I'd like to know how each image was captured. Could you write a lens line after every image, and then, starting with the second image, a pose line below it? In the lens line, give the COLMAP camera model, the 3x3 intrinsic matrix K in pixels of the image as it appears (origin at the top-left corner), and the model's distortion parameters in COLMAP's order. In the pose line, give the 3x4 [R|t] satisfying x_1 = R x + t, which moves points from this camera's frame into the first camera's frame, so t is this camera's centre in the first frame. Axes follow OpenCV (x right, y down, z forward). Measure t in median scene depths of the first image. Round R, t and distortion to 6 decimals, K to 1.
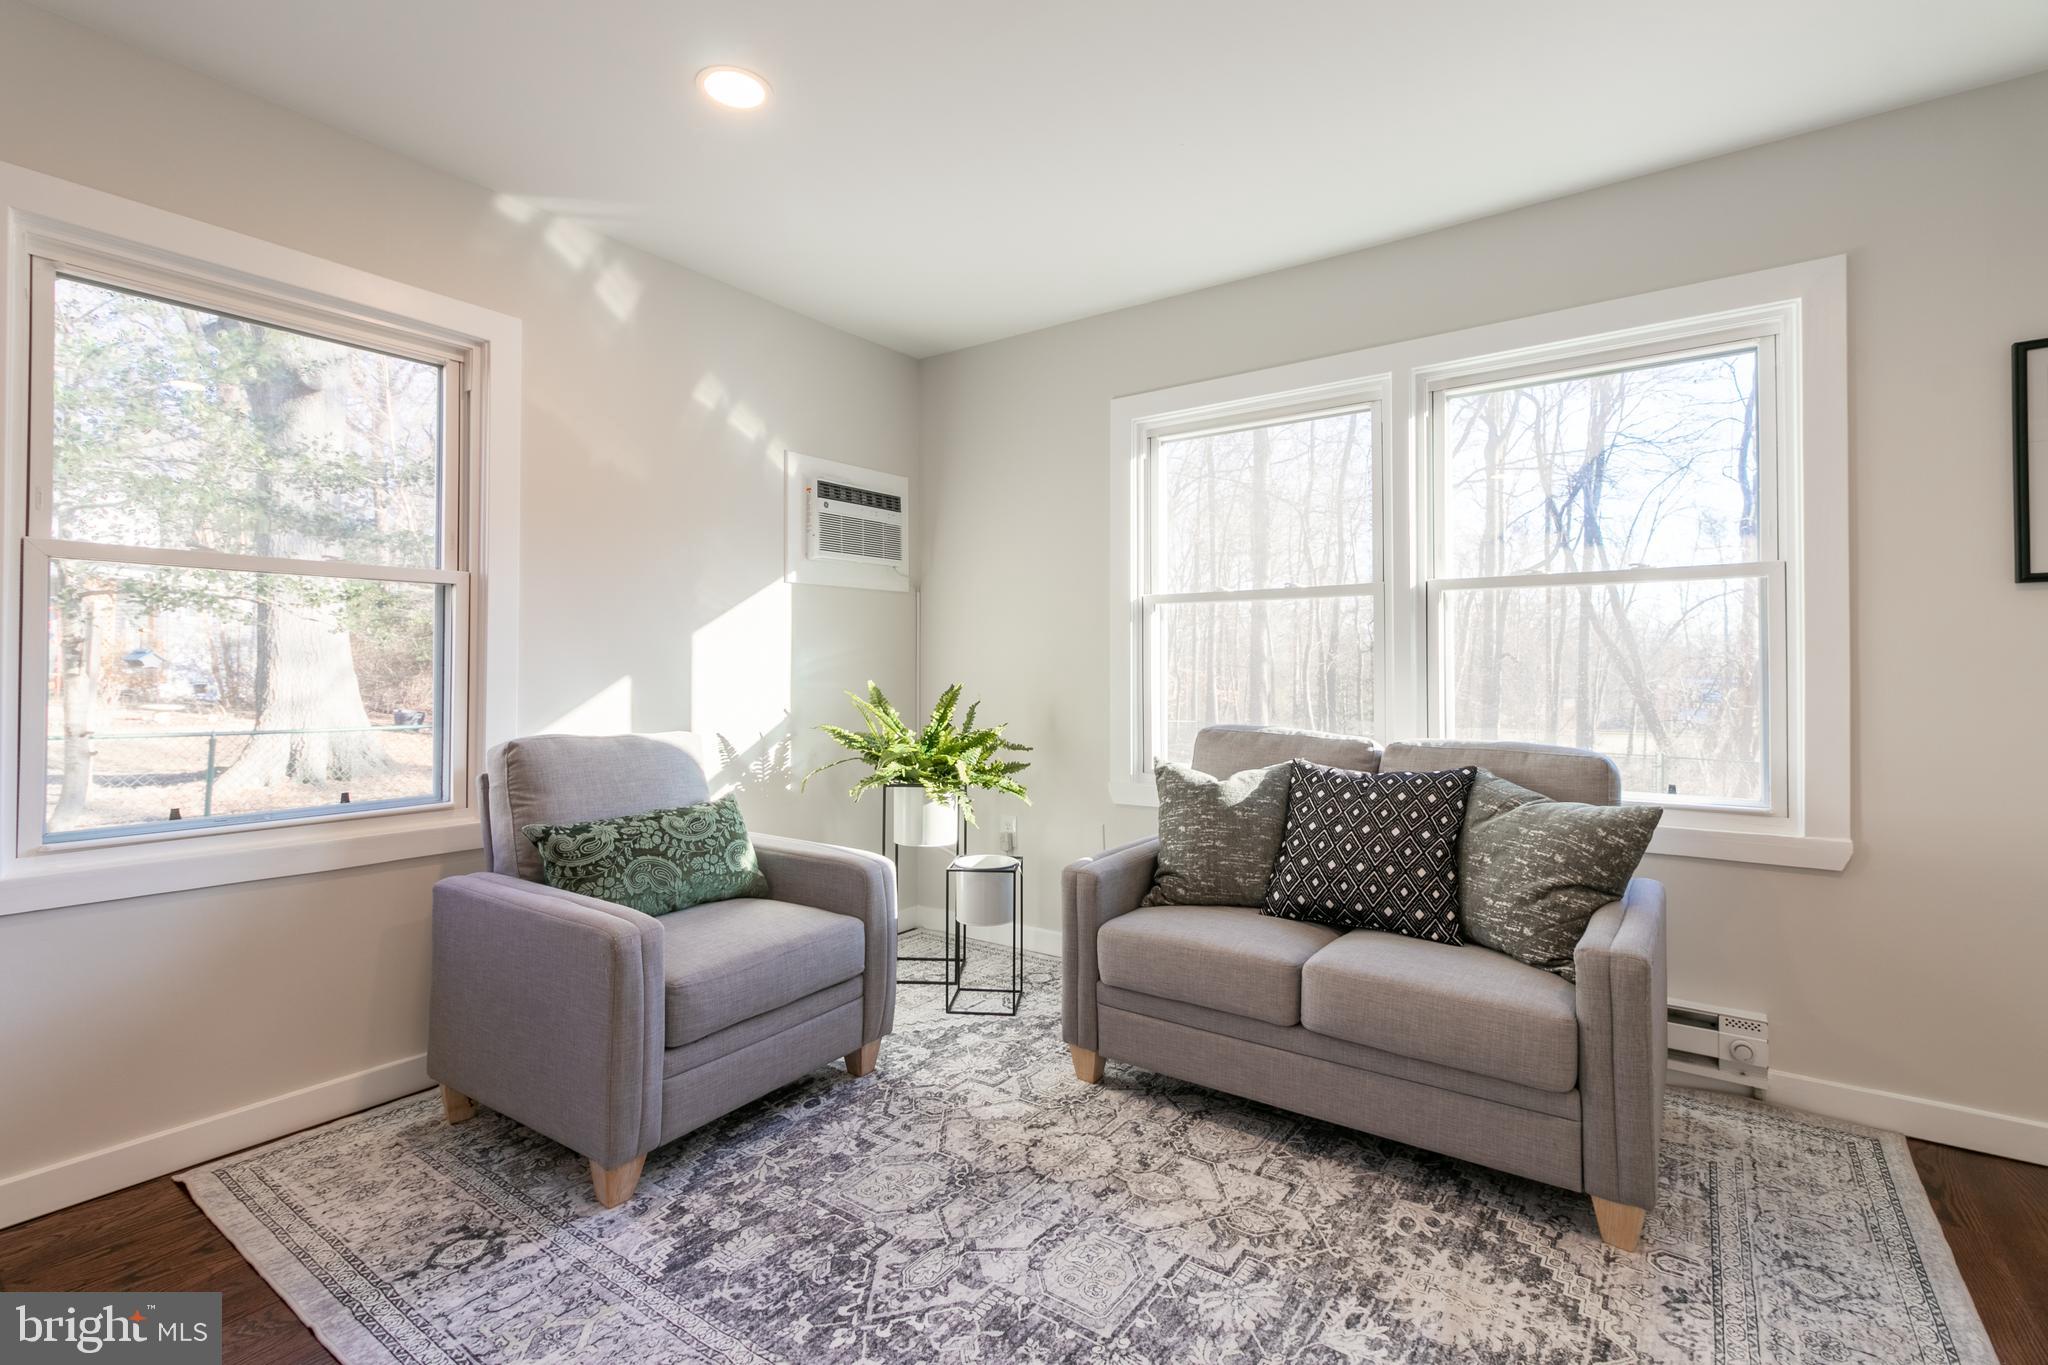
lens RADIAL K [[943.3, 0, 1020.1], [0, 943.3, 654.8], [0, 0, 1]] dist [0.006548, -0.001008]
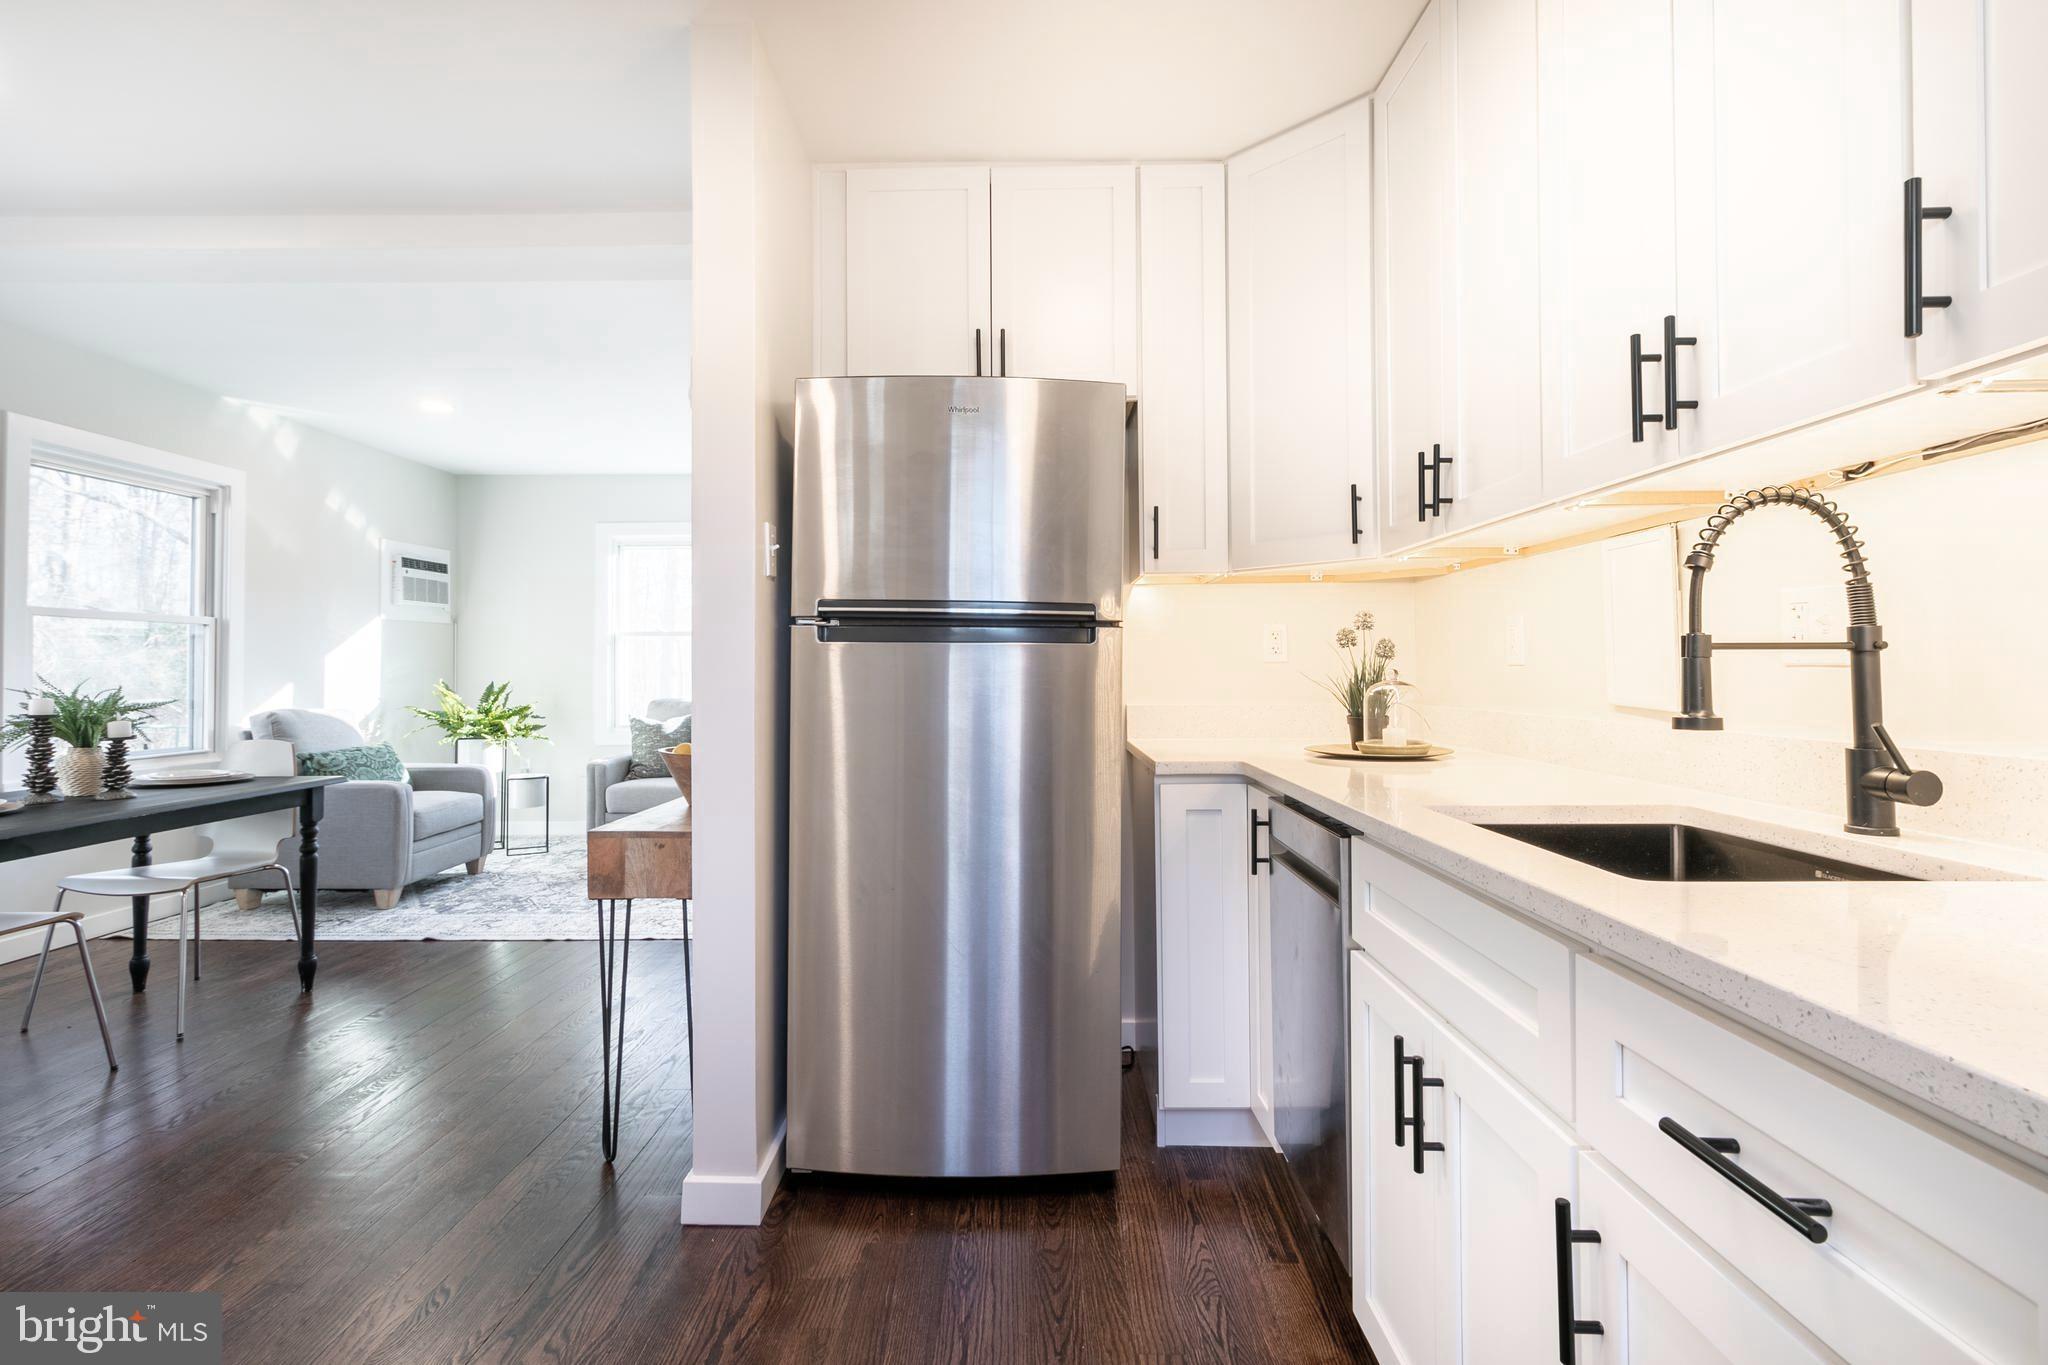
lens RADIAL K [[943.3, 0, 1016.8], [0, 943.3, 656.9], [0, 0, 1]] dist [0.006548, -0.001008]
pose [[0.823496, 0.005106, 0.567299, -0.404210], [-0.005897, 0.999983, -0.000440, -0.025844], [-0.567291, -0.002983, 0.823512, -1.446688]]
